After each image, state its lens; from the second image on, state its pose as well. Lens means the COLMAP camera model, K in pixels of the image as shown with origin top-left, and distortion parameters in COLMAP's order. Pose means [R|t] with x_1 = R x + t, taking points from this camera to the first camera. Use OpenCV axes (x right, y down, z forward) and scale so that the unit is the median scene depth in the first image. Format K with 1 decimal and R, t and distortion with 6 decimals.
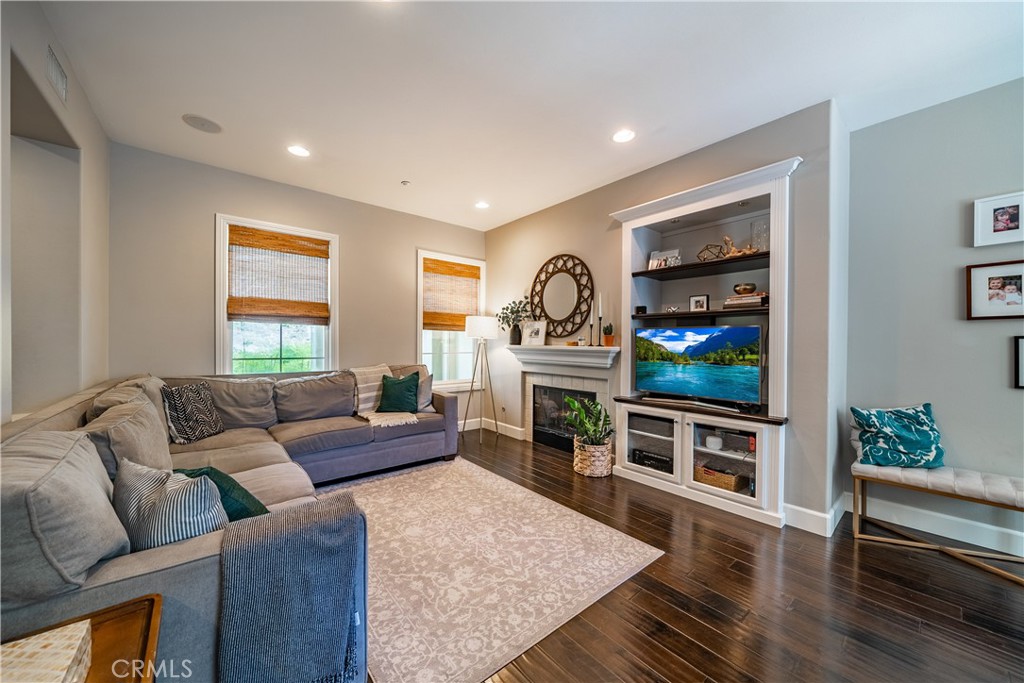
lens RADIAL K [[373.0, 0, 511.3], [0, 373.0, 344.1], [0, 0, 1]] dist [-0.010881, -0.000061]
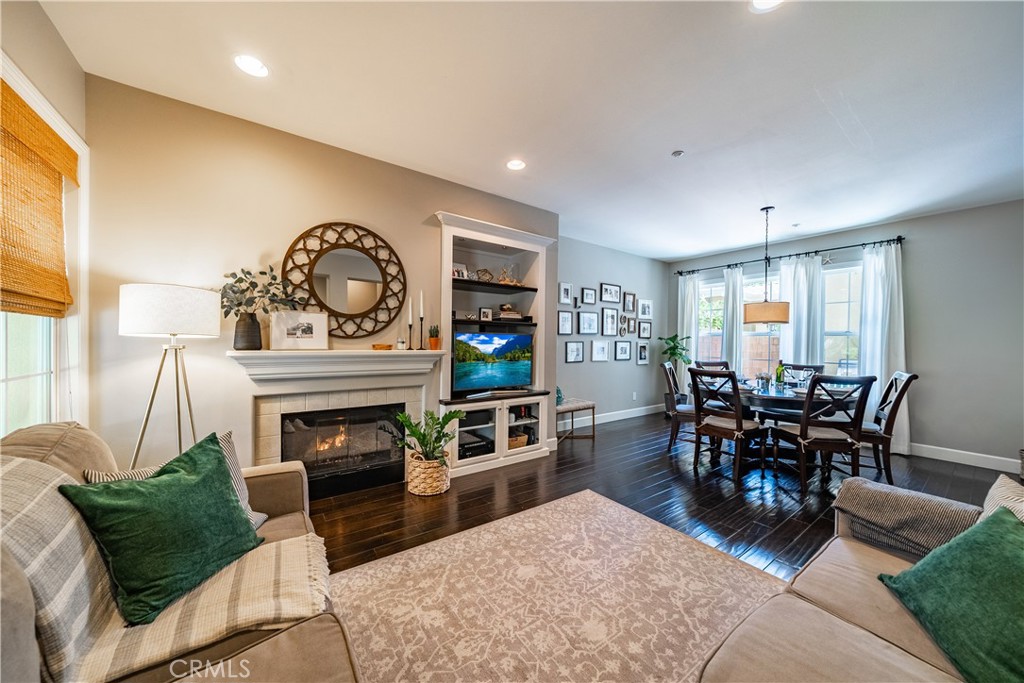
lens RADIAL K [[350.8, 0, 509.4], [0, 350.8, 342.7], [0, 0, 1]] dist [-0.000717, -0.000054]
pose [[0.069316, -0.013521, 0.997503, -0.586910], [-0.011939, 0.999825, 0.014382, -0.025378], [-0.997523, -0.012906, 0.069142, 0.716005]]
